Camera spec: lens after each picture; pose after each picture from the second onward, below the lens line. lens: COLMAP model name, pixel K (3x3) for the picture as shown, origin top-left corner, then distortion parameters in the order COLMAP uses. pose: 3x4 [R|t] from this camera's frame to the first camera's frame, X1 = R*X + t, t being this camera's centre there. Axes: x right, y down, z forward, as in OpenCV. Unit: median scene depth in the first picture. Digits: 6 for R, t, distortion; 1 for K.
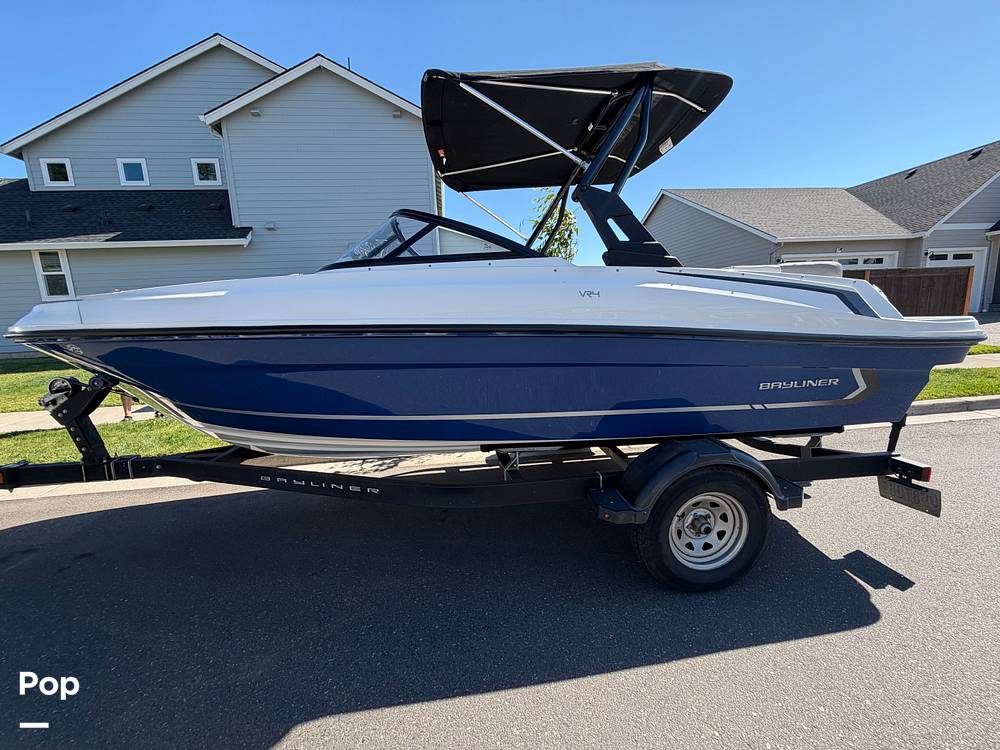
lens RADIAL K [[419.4, 0, 504.8], [0, 419.4, 375.5], [0, 0, 1]] dist [-0.003388, 0.000782]
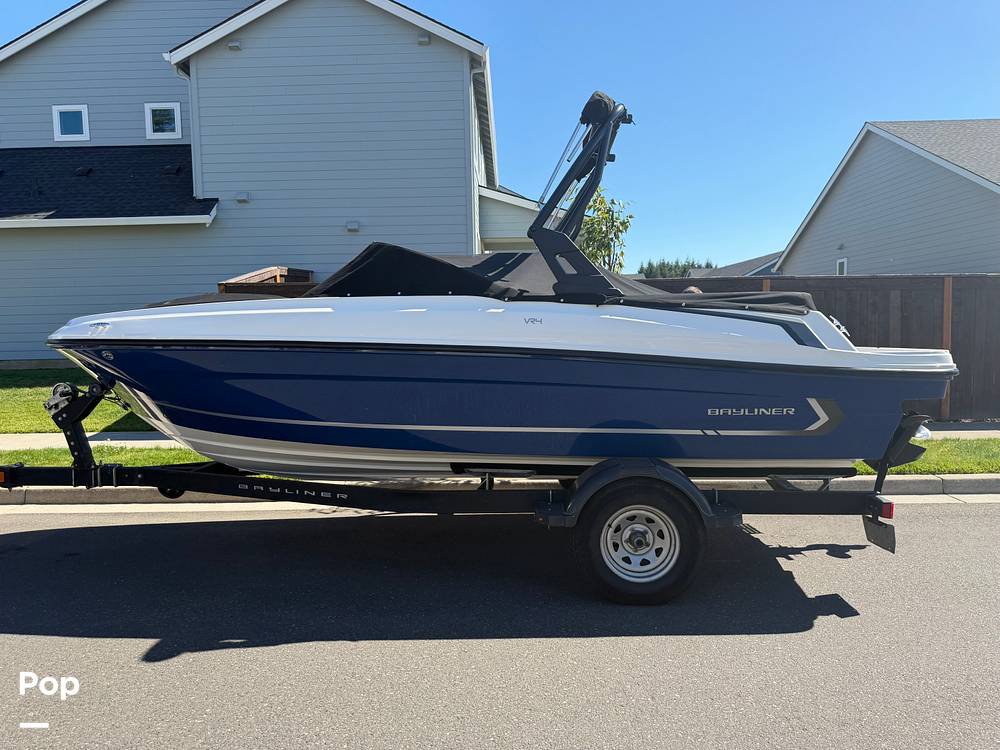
lens RADIAL K [[725.7, 0, 501.5], [0, 725.7, 374.8], [0, 0, 1]] dist [0.001004, -0.003427]
pose [[0.989889, 0.034656, -0.137548, 0.270904], [-0.044932, 0.996369, -0.072323, 0.067508], [0.134542, 0.077772, 0.987851, -0.648510]]
